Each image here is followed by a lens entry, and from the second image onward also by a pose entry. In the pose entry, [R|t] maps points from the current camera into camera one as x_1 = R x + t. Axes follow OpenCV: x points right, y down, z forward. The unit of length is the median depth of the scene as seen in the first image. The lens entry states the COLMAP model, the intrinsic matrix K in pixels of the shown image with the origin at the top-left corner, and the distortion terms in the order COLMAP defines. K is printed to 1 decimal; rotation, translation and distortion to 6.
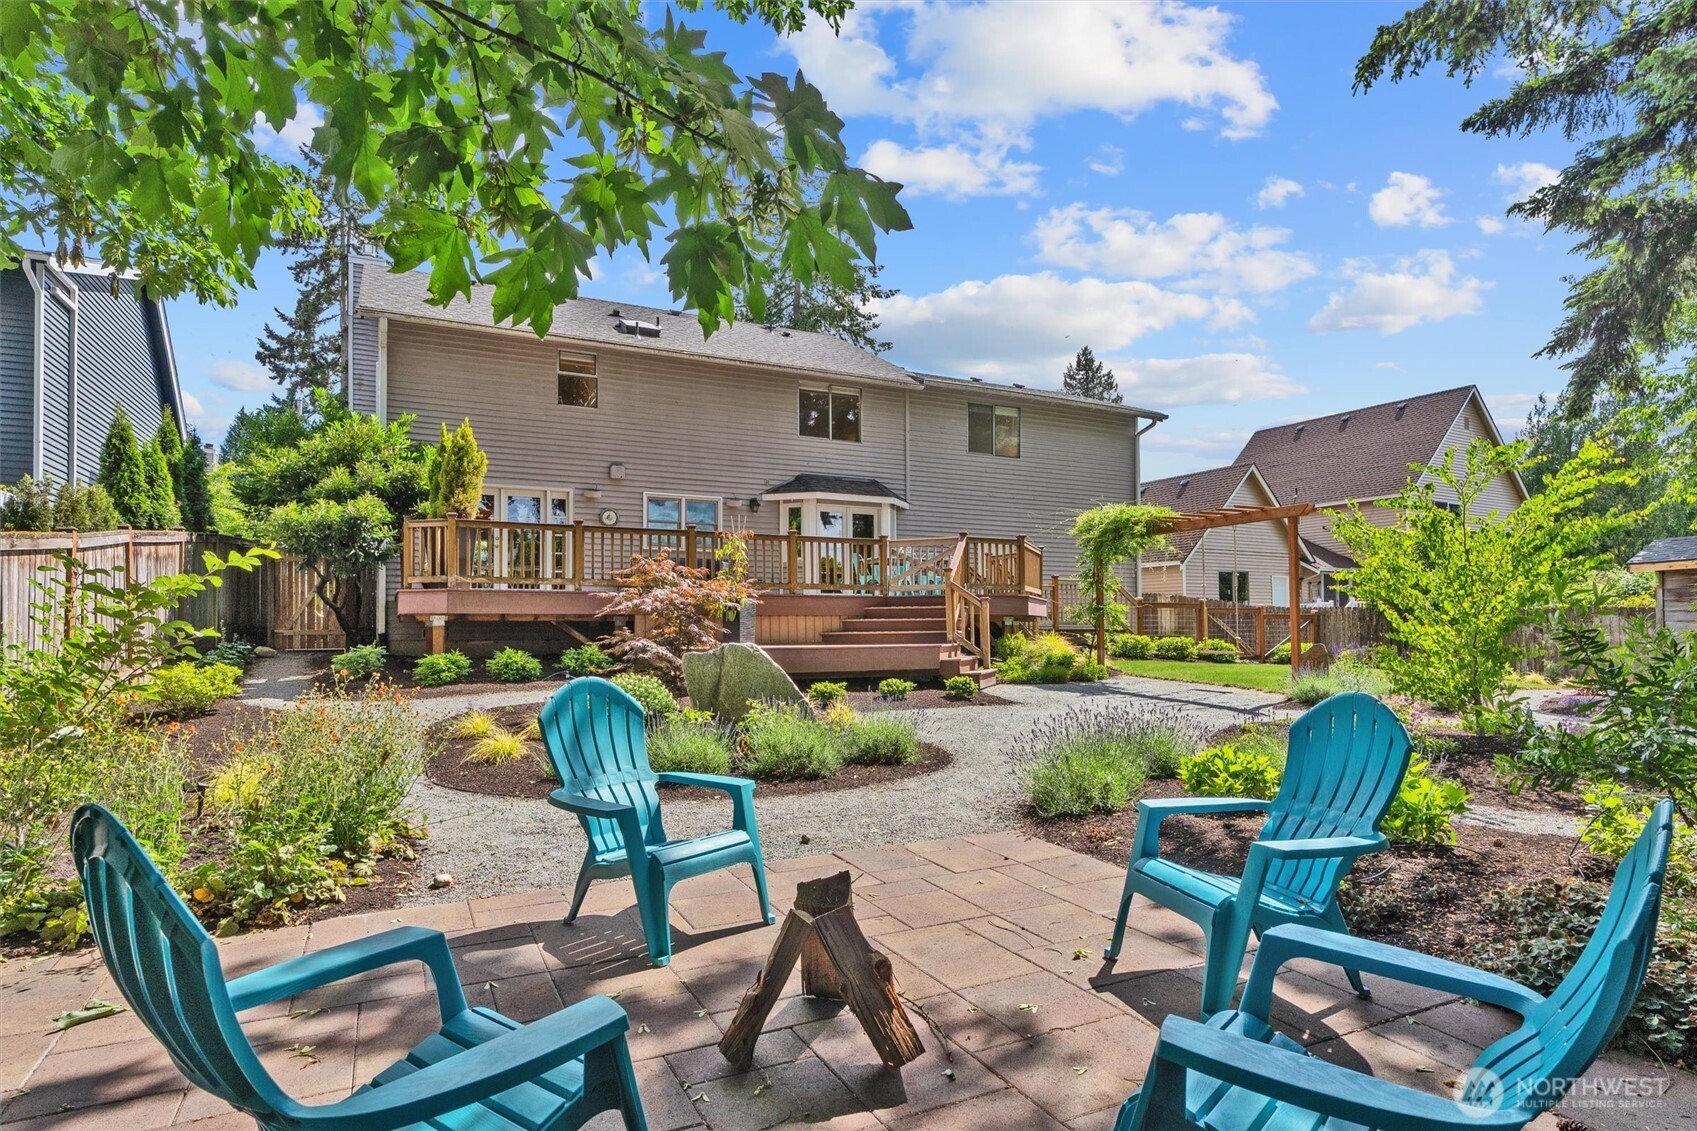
lens RADIAL K [[917.1, 0, 853.9], [0, 917.1, 614.4], [0, 0, 1]] dist [0.005238, -0.000527]
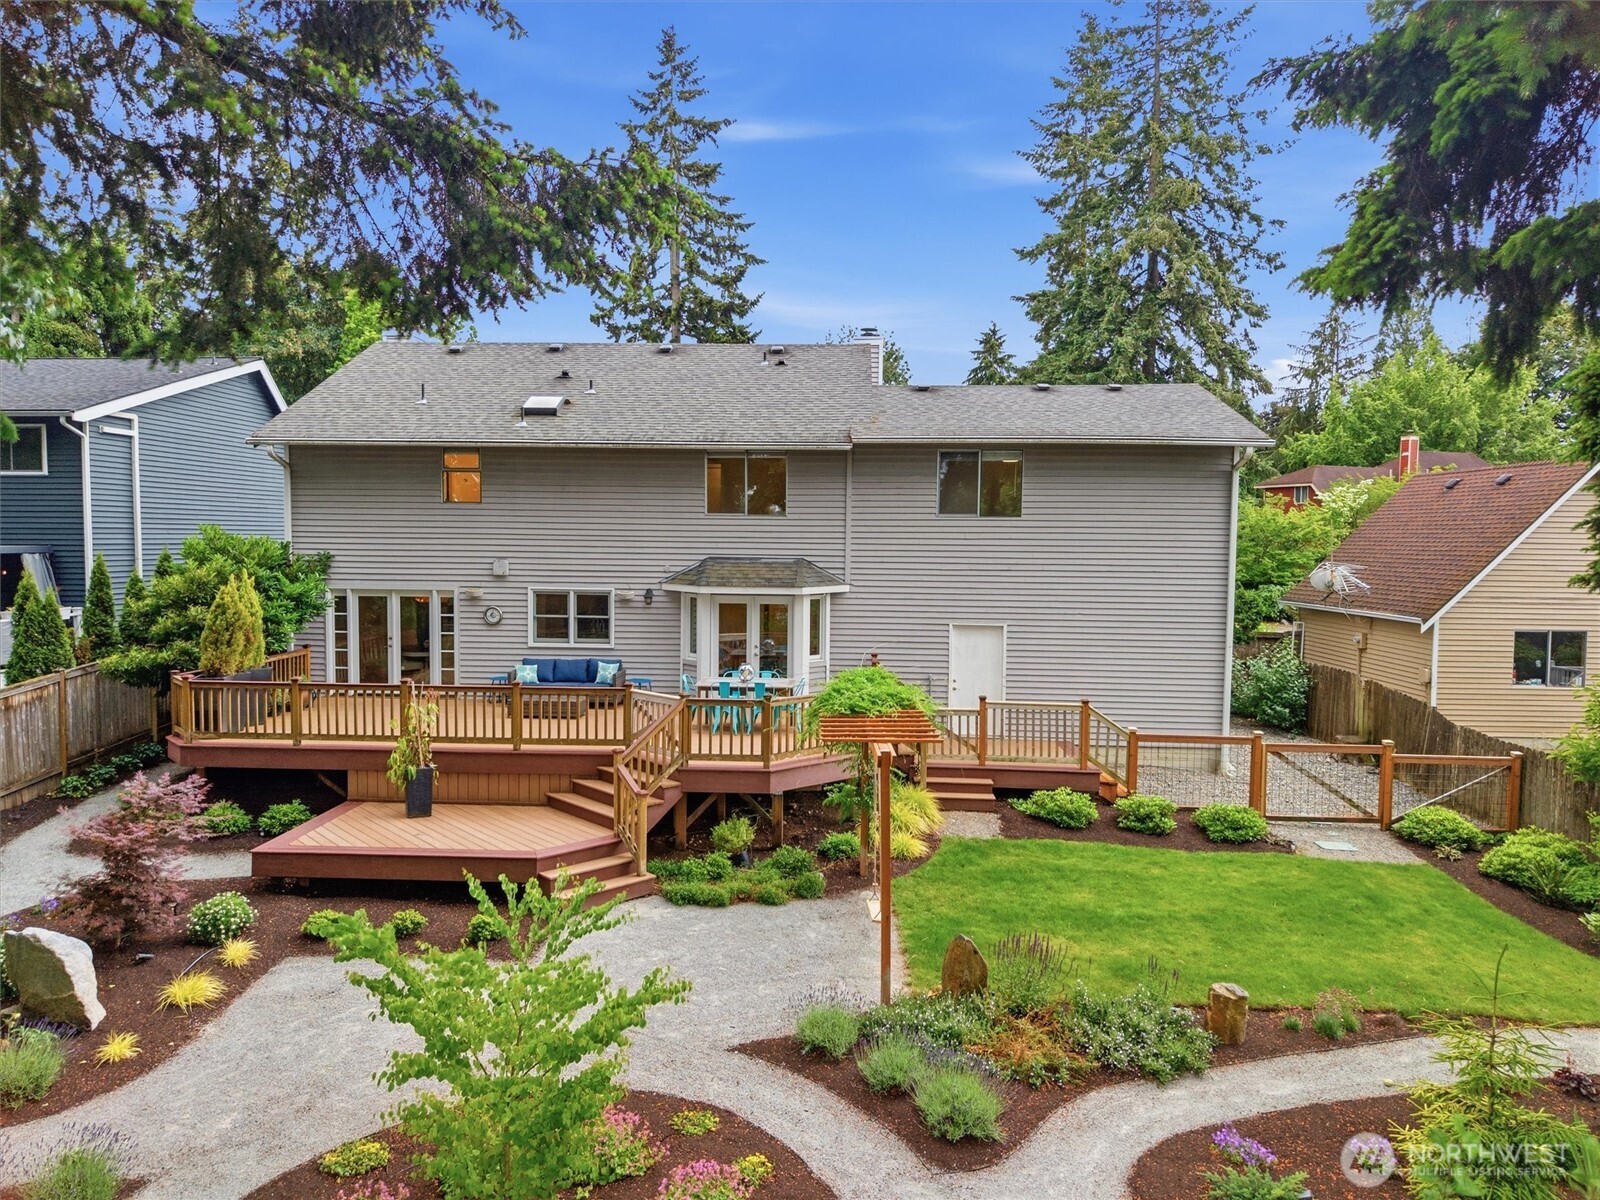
lens RADIAL K [[1101.5, 0, 800.0], [0, 1101.5, 600.0], [0, 0, 1]] dist [0.014706, -0.001065]
pose [[0.871798, 0.040202, -0.488212, 0.657438], [-0.008667, 0.997737, 0.066682, -0.224456], [0.489788, -0.053902, 0.870174, 0.146385]]
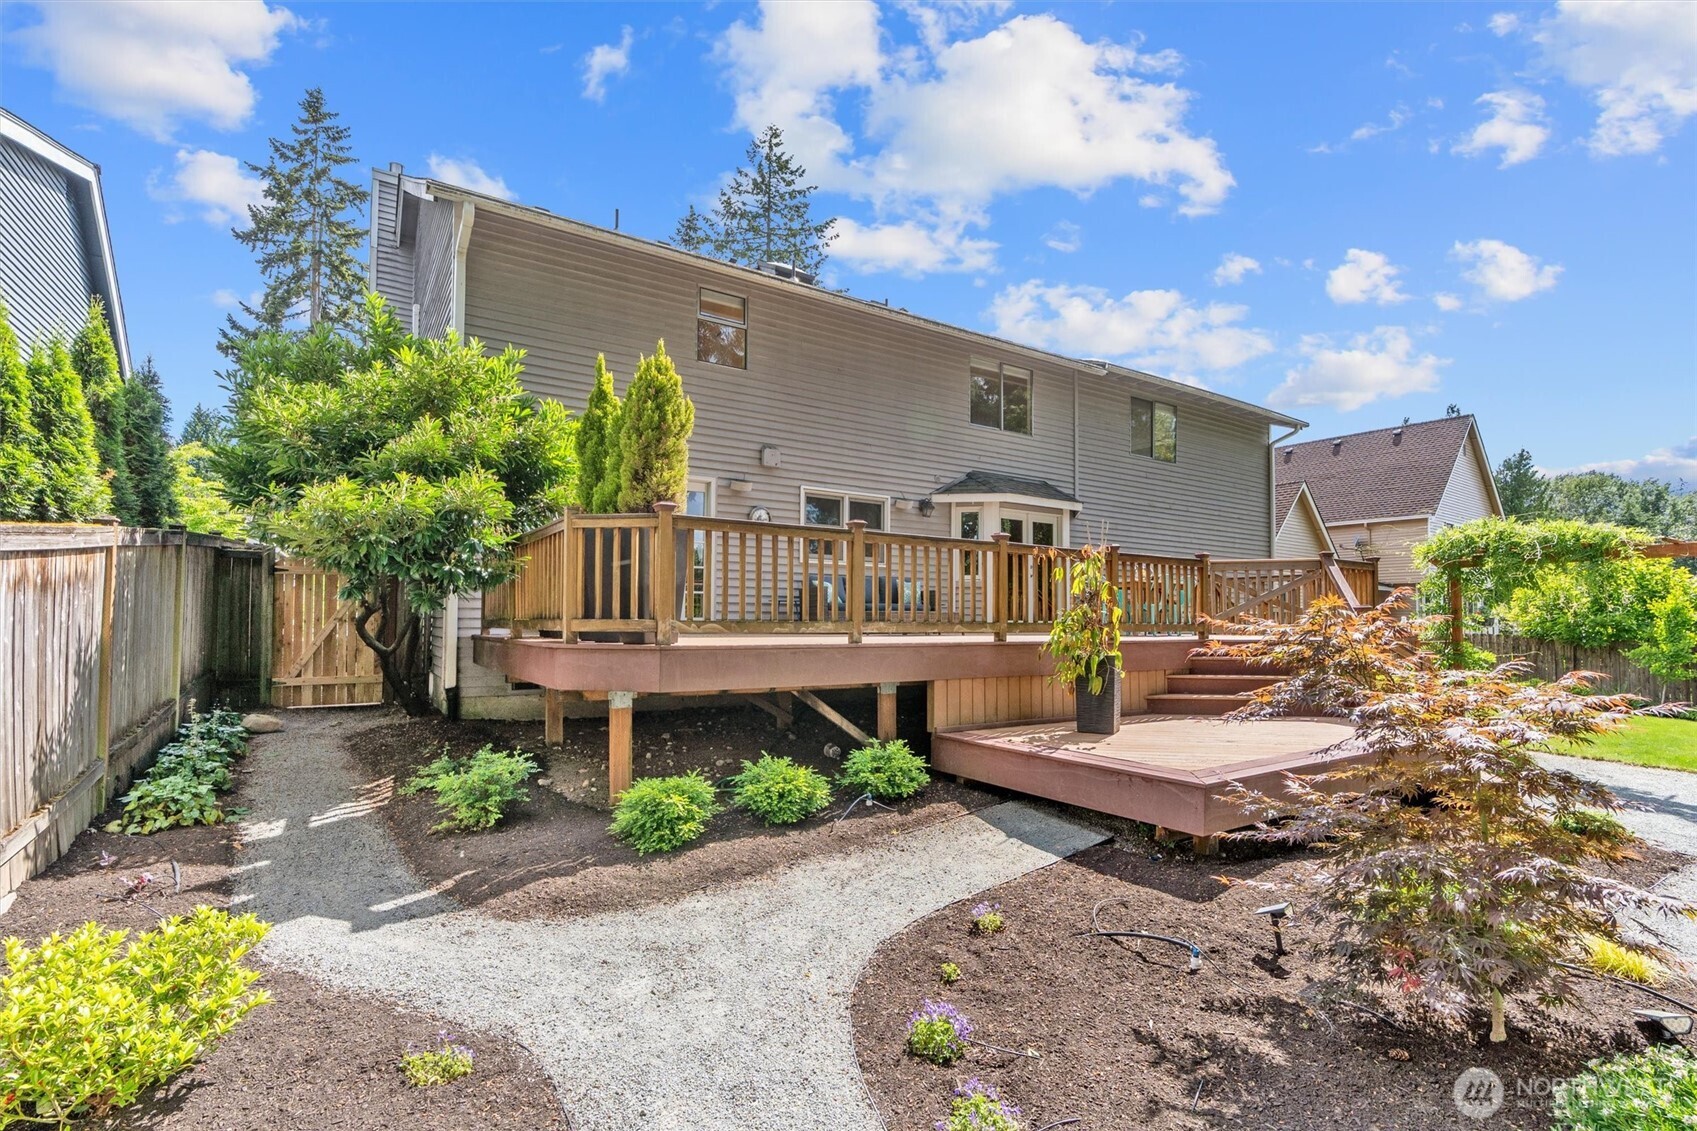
lens RADIAL K [[780.5, 0, 851.4], [0, 780.5, 599.2], [0, 0, 1]] dist [0.000314, 0.000482]
pose [[0.993434, 0.012668, 0.113702, -0.291902], [-0.011338, 0.999860, -0.012328, -0.038357], [-0.113842, 0.010958, 0.993438, 0.410184]]
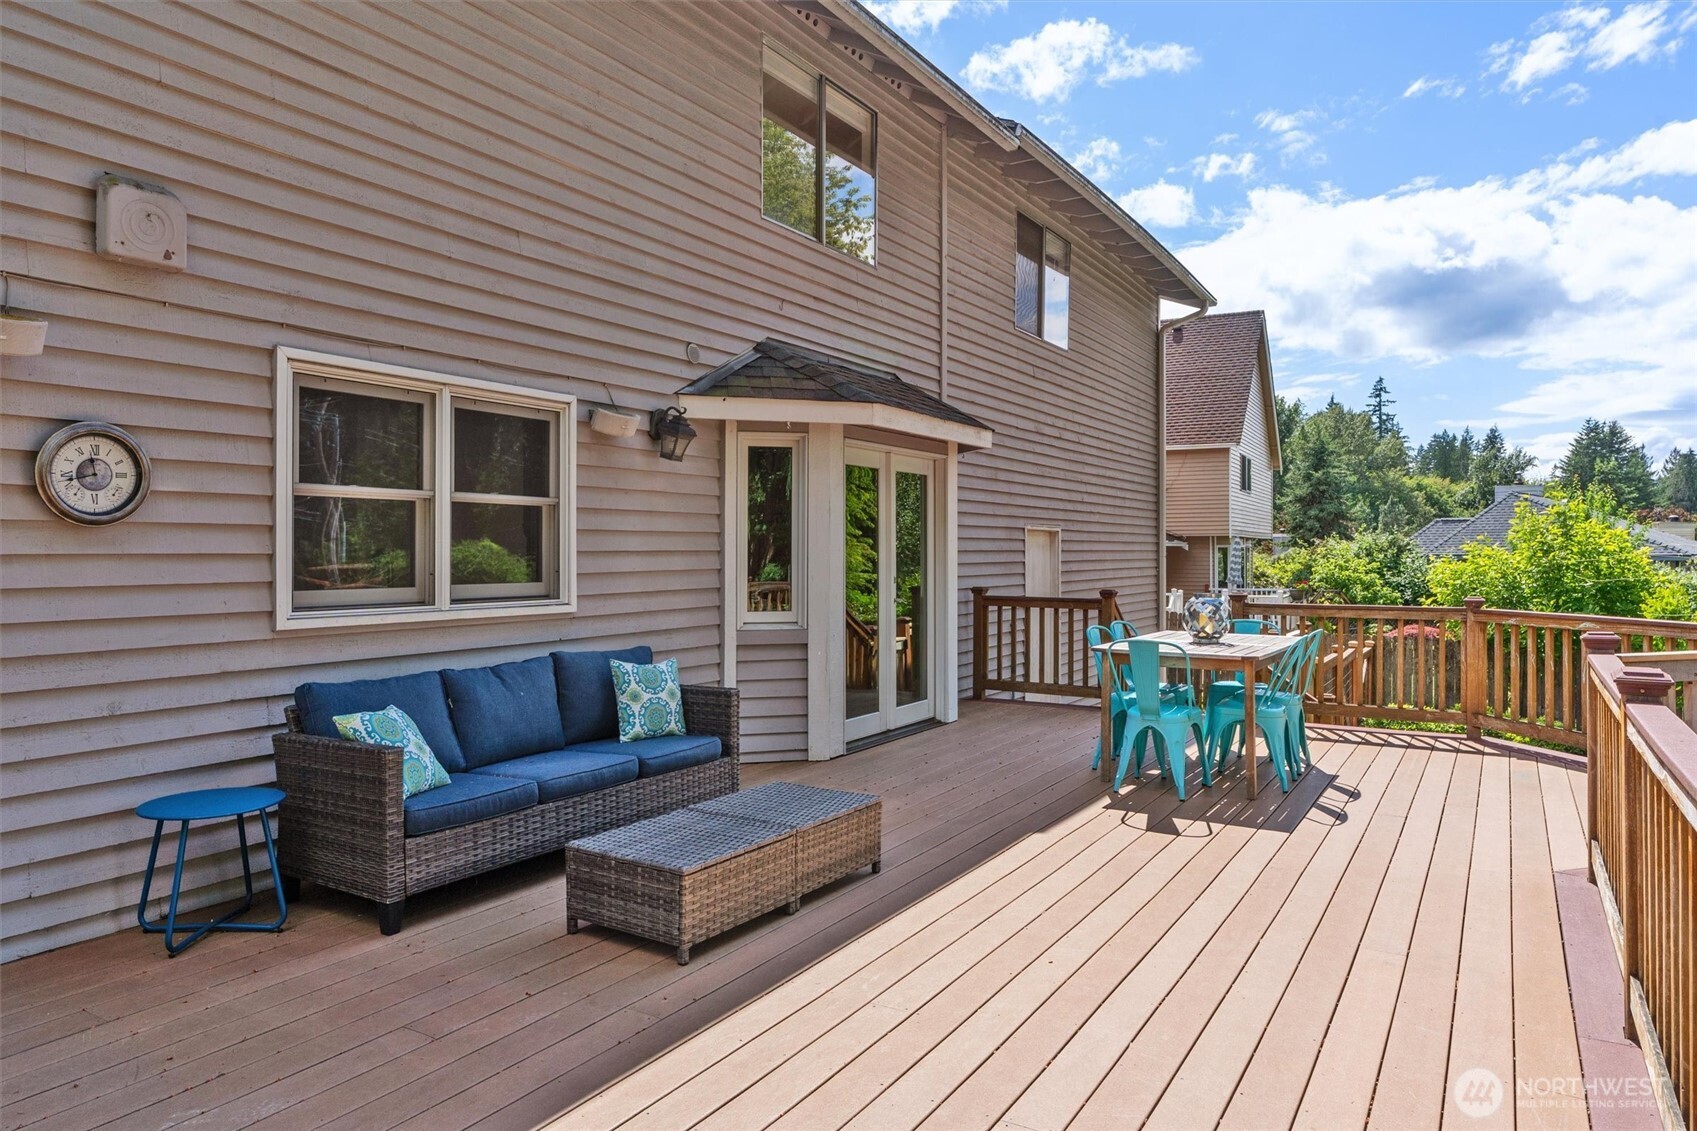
lens RADIAL K [[1094.8, 0, 848.4], [0, 1094.8, 537.9], [0, 0, 1]] dist [0.004279, 0.001021]
pose [[0.850258, 0.009317, 0.526284, -0.280153], [-0.011109, 0.999938, 0.000245, -0.104735], [-0.526250, -0.006055, 0.850309, 0.817313]]
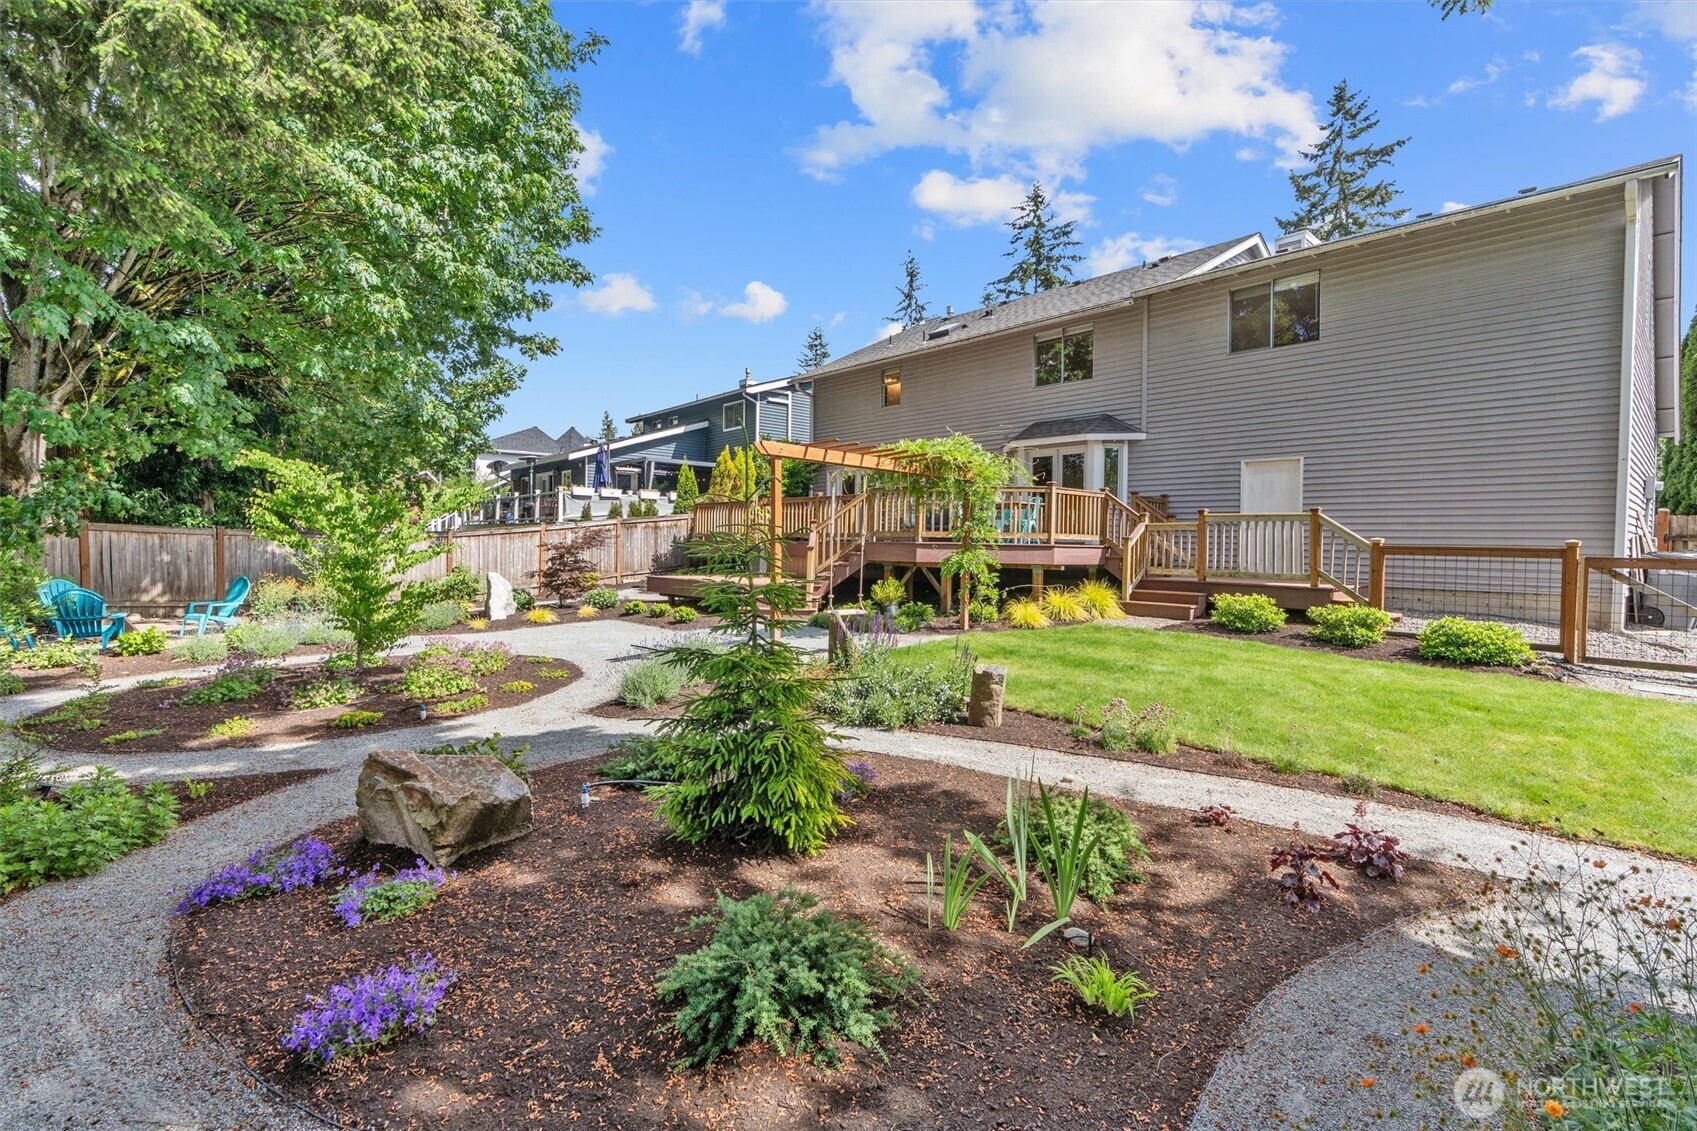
lens RADIAL K [[800.3, 0, 846.4], [0, 800.3, 545.8], [0, 0, 1]] dist [0.002104, 0.000726]
pose [[0.247038, -0.004264, -0.968996, 0.966092], [-0.017997, 0.999798, -0.008988, 0.003358], [0.968839, 0.019659, 0.246911, 0.687054]]
